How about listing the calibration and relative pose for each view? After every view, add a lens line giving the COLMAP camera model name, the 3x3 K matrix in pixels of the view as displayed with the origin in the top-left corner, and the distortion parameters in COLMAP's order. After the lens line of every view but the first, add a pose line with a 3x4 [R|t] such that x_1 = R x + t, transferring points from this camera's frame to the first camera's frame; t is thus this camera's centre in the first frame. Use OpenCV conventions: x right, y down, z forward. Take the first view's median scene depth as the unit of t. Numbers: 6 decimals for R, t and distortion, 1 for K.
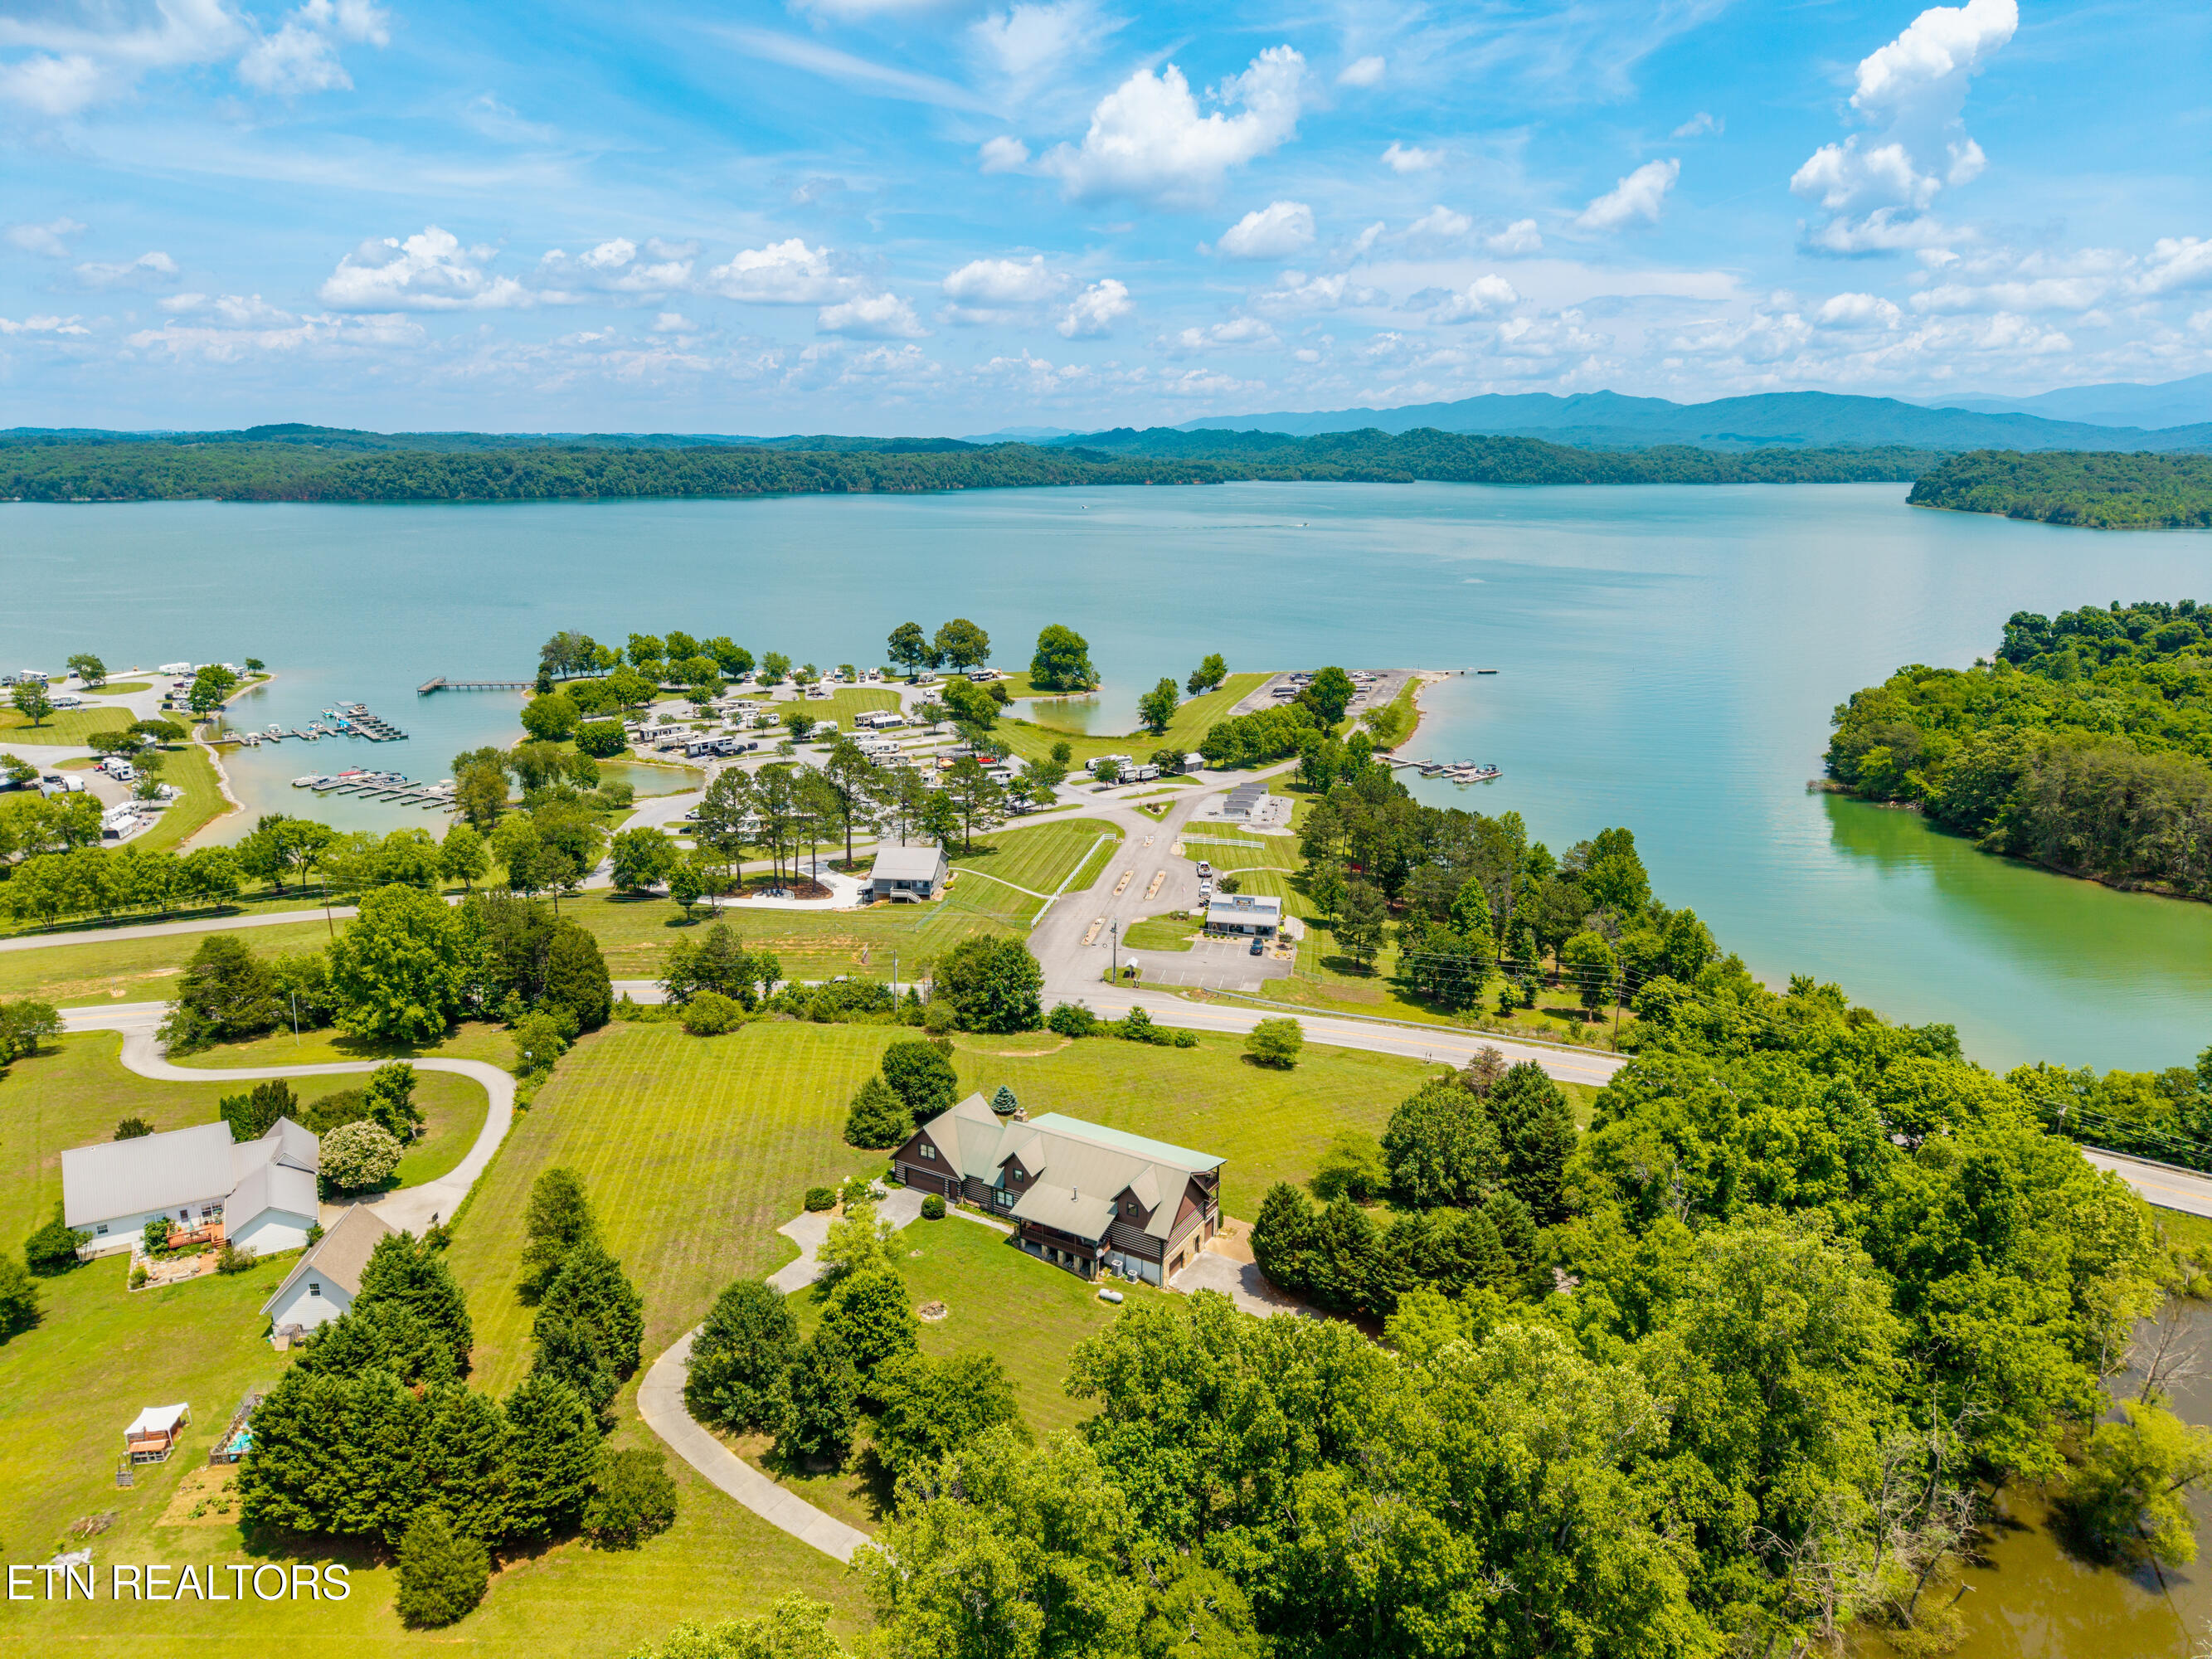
lens RADIAL K [[1482.7, 0, 1099.2], [0, 1482.7, 803.7], [0, 0, 1]] dist [0.038673, -0.043626]
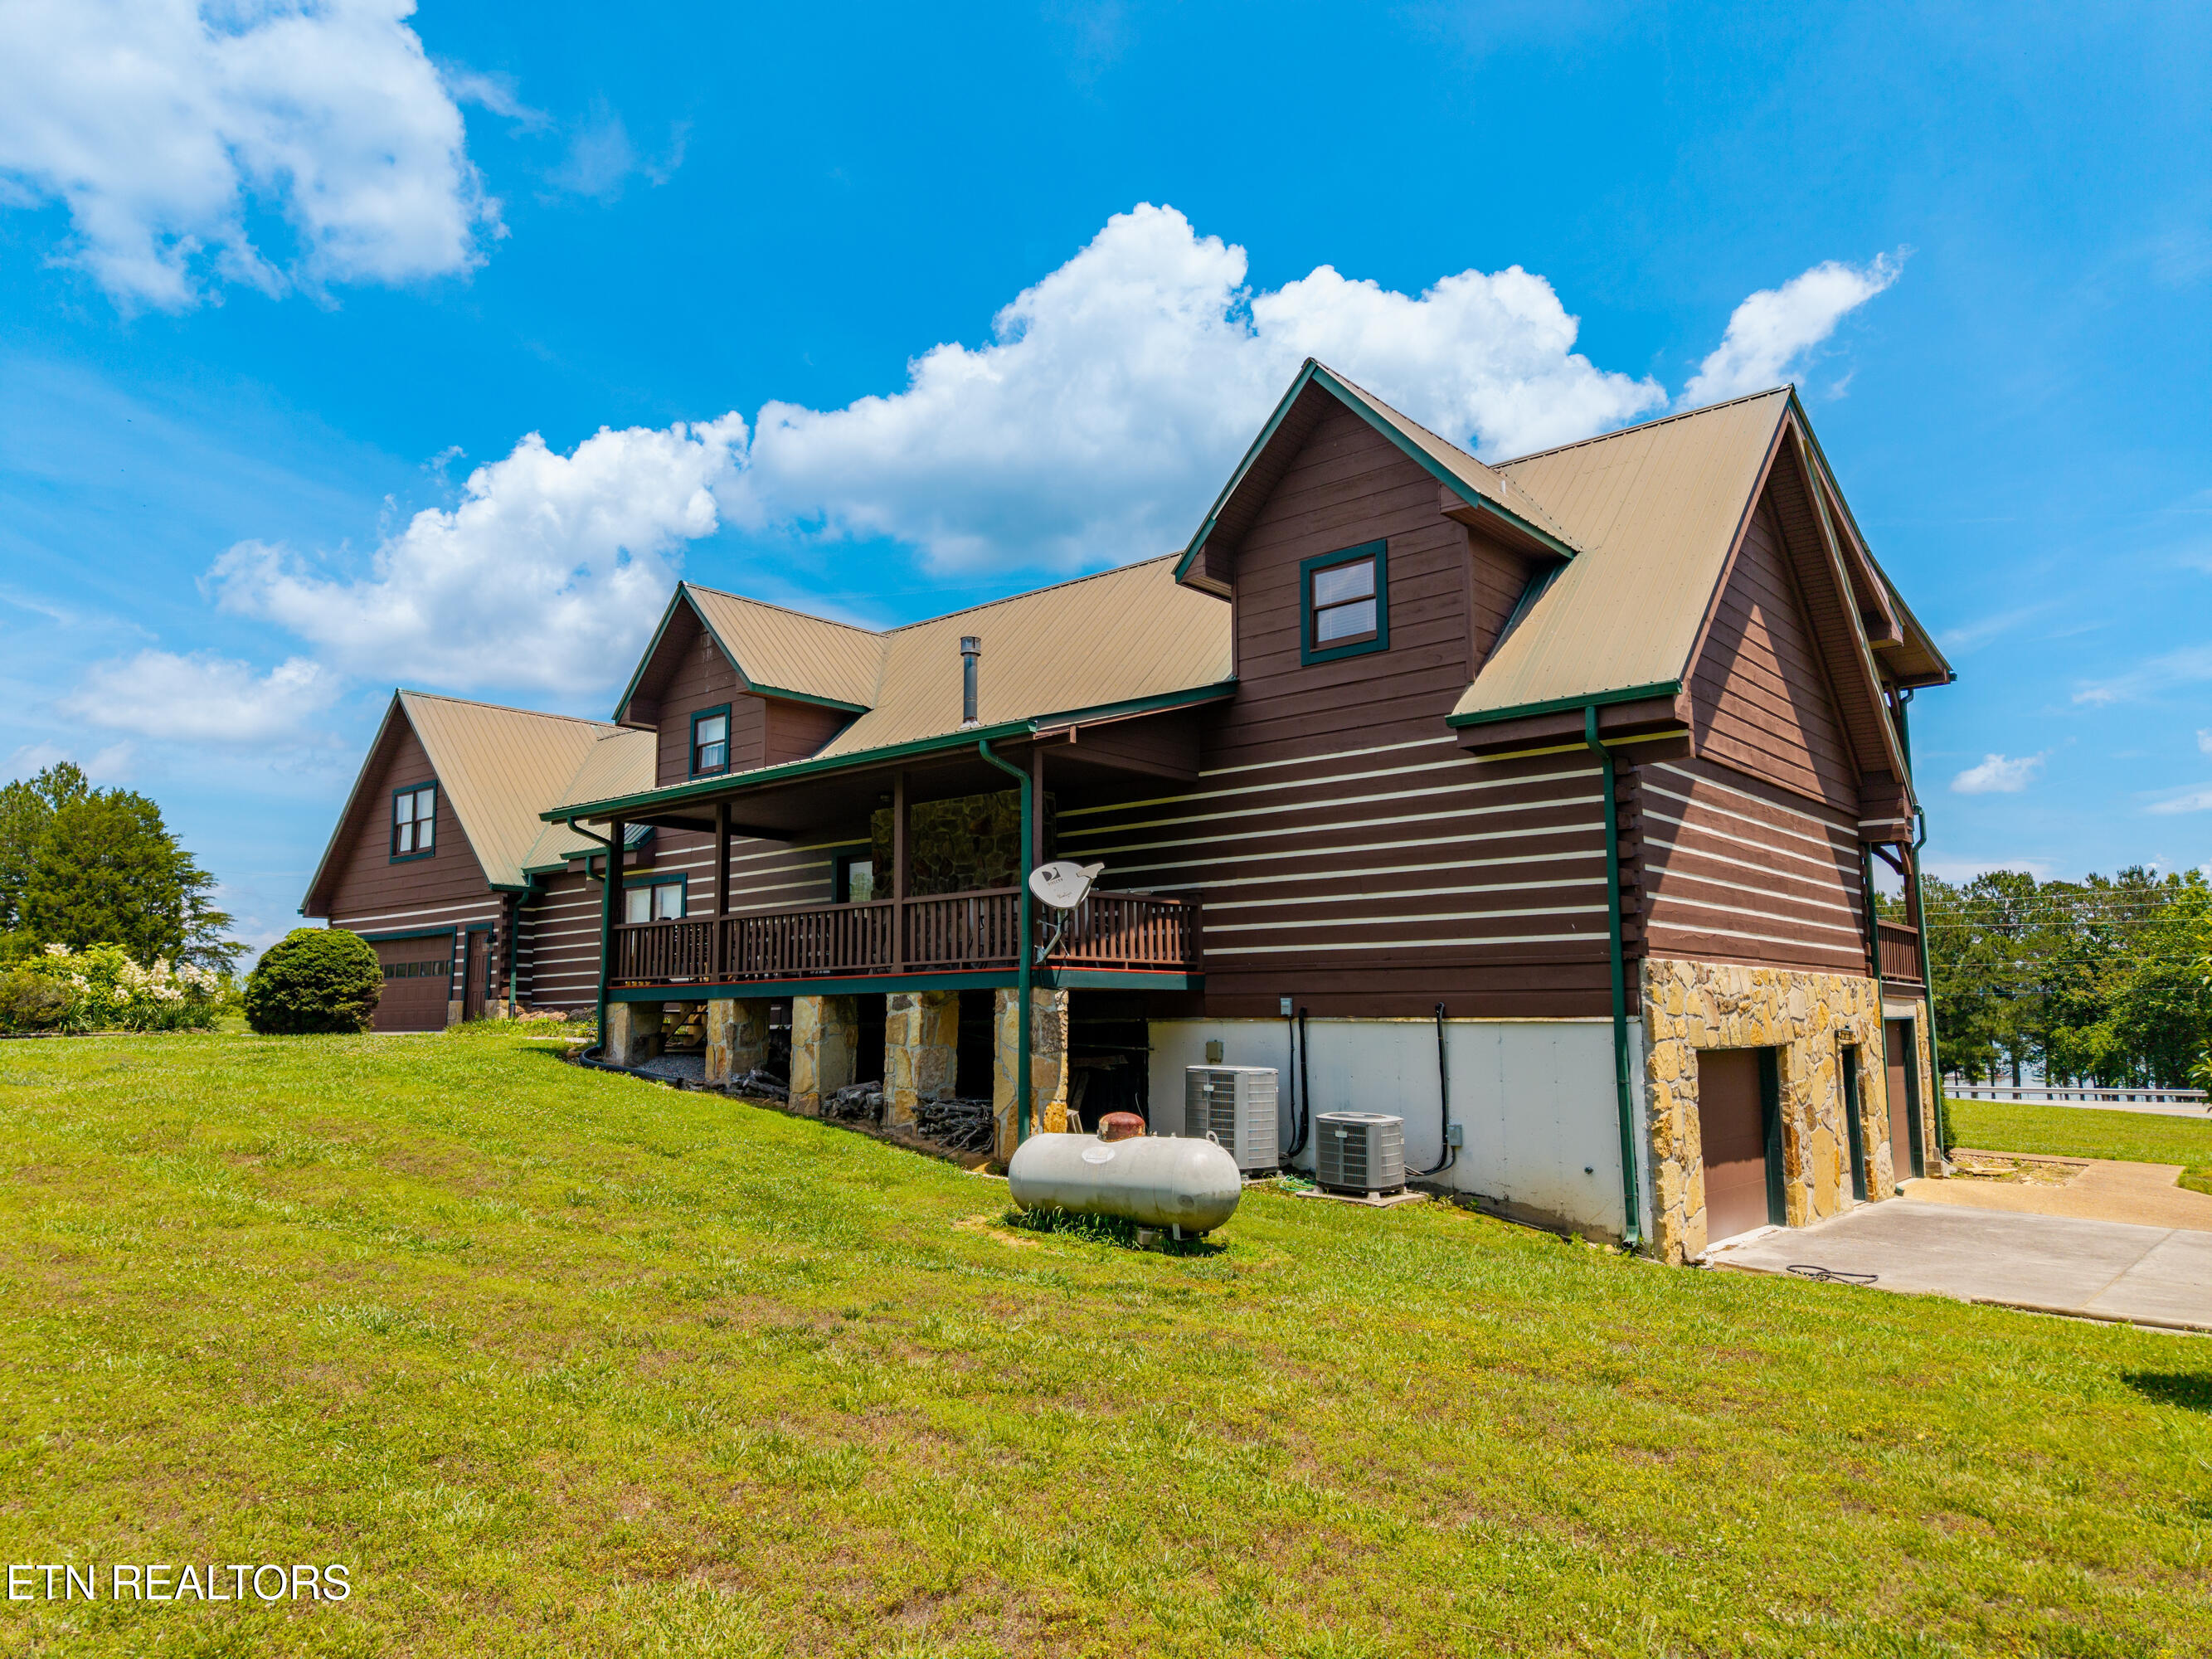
lens RADIAL K [[1482.7, 0, 1103.2], [0, 1482.7, 821.5], [0, 0, 1]] dist [0.038673, -0.043626]
pose [[0.984068, -0.027082, -0.175720, 0.013156], [-0.039593, 0.930133, -0.365083, 0.187393], [0.173330, 0.366224, 0.914241, 0.493579]]
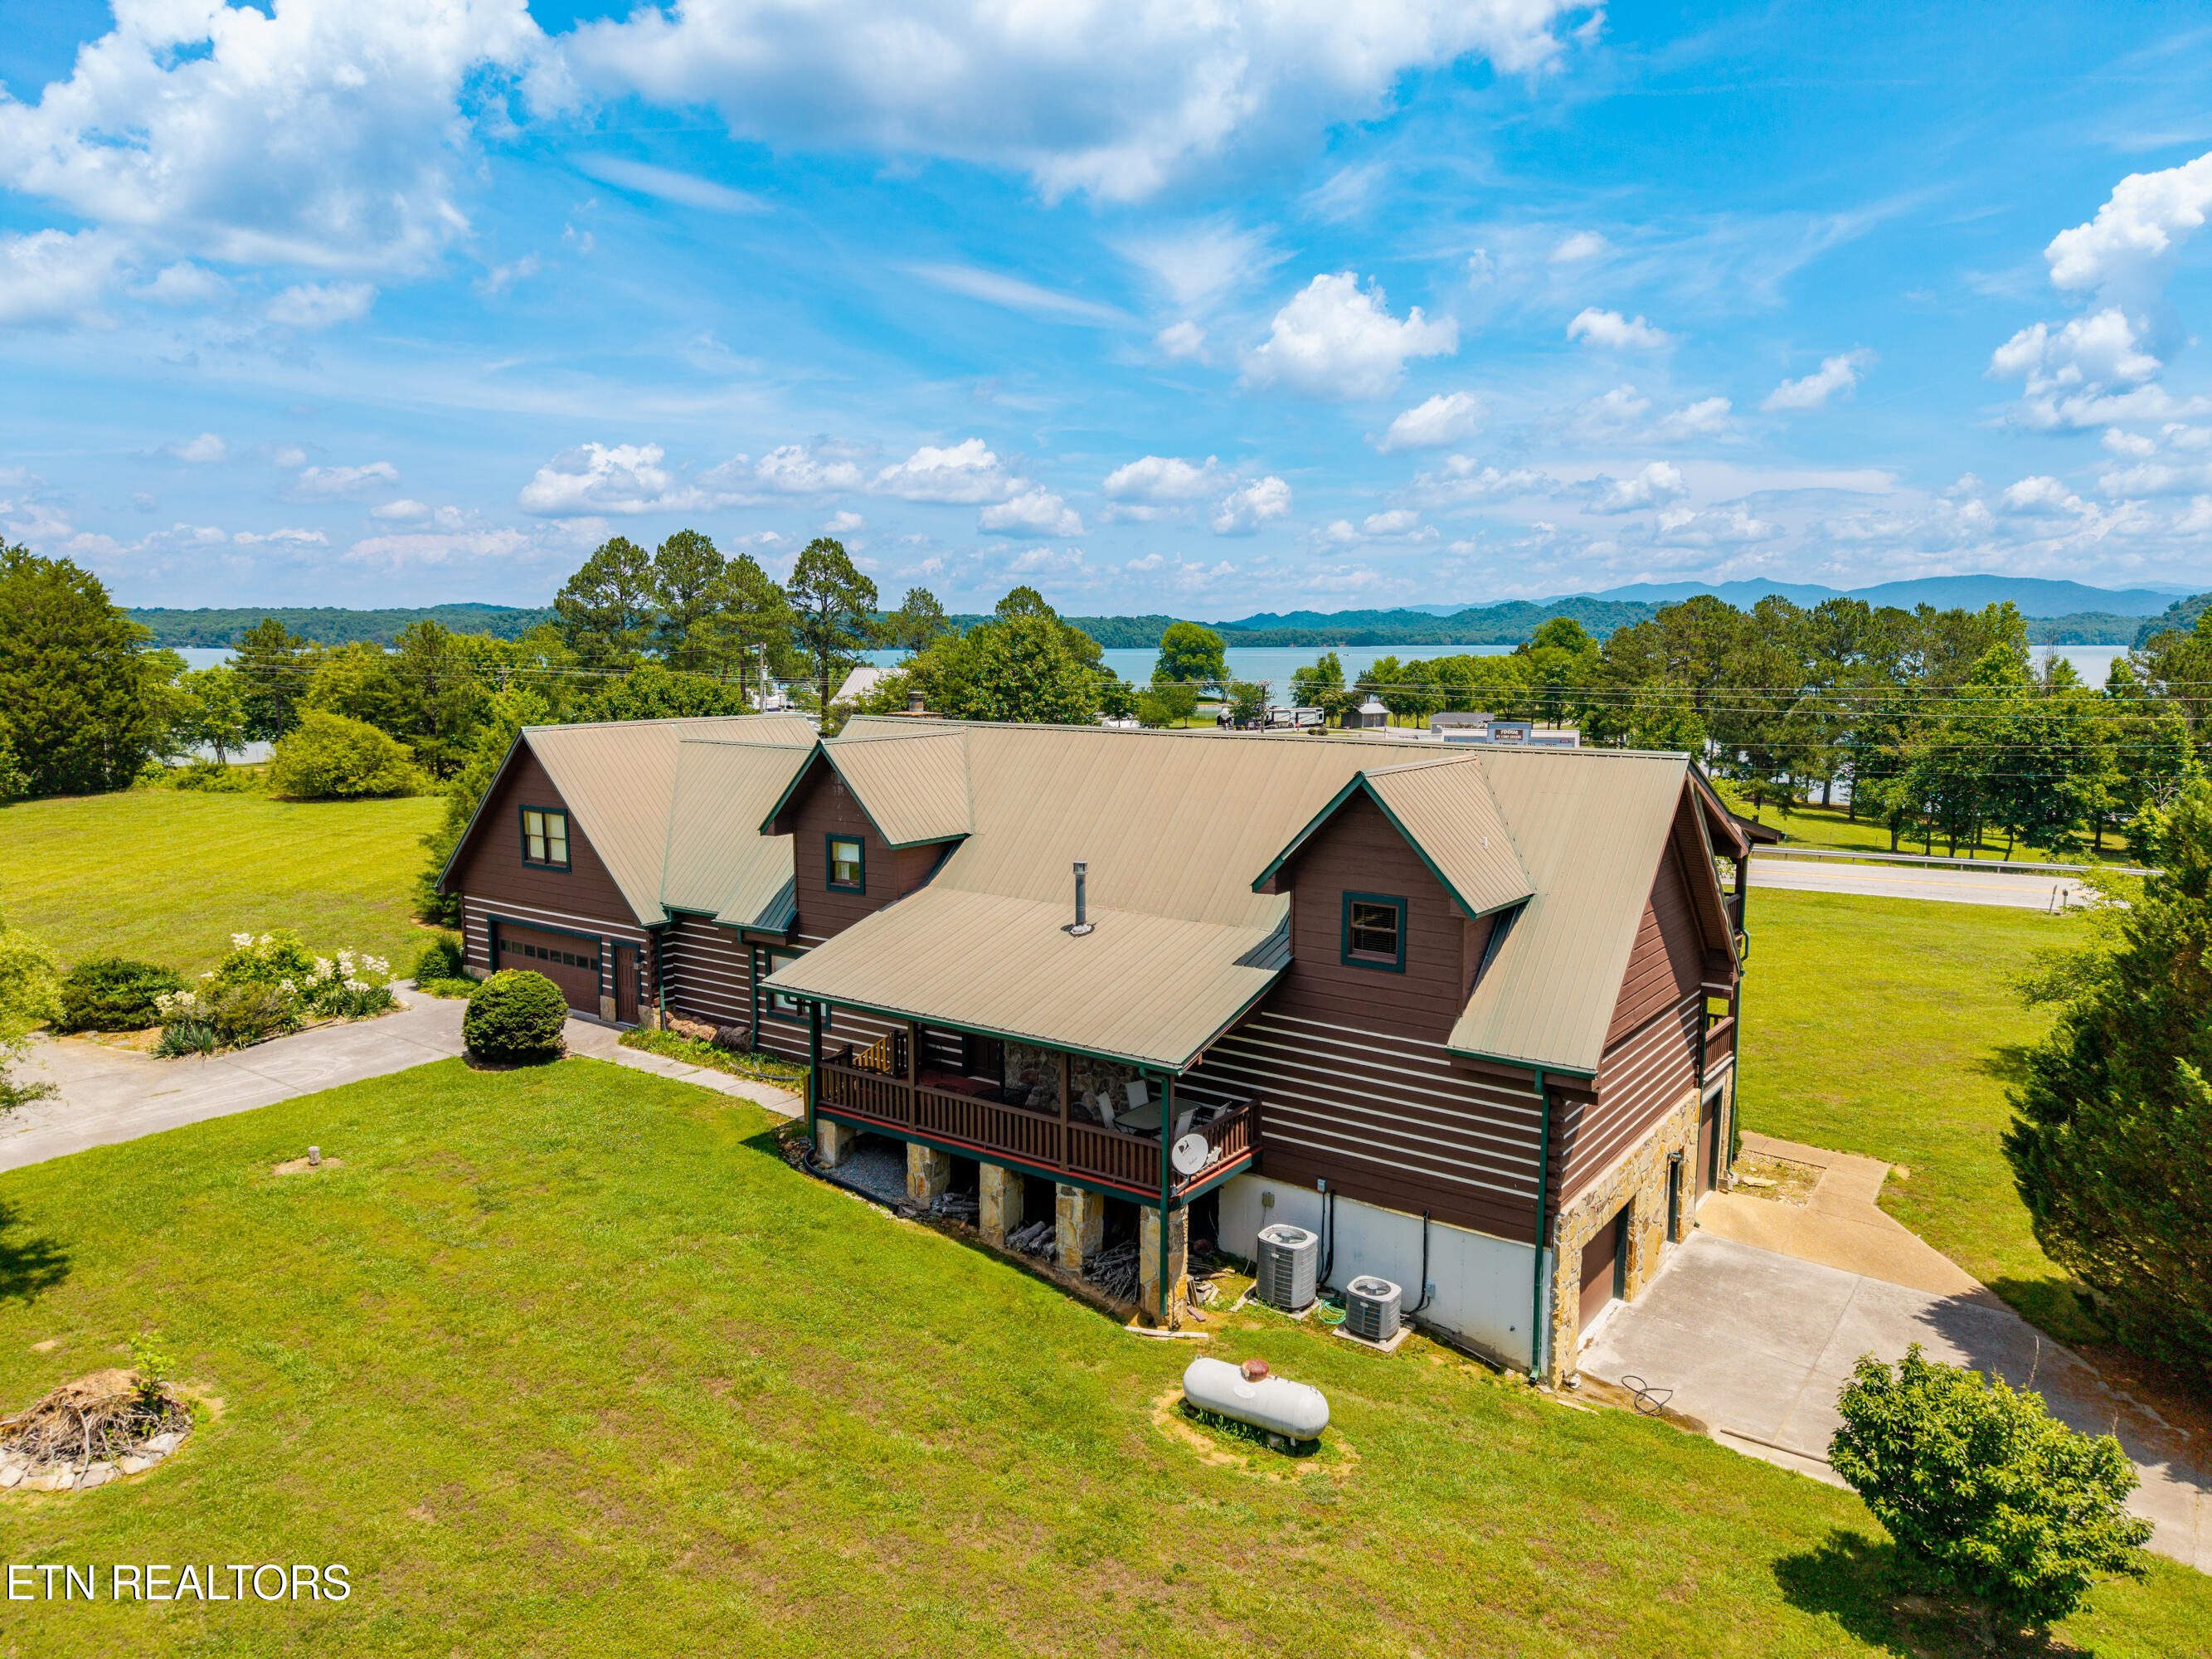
lens RADIAL K [[1482.7, 0, 1114.8], [0, 1482.7, 829.4], [0, 0, 1]] dist [0.038673, -0.043626]
pose [[0.996176, 0.015753, -0.085941, 0.003177], [-0.025137, 0.993699, -0.109223, 0.156340], [0.083679, 0.110965, 0.990295, 0.453073]]
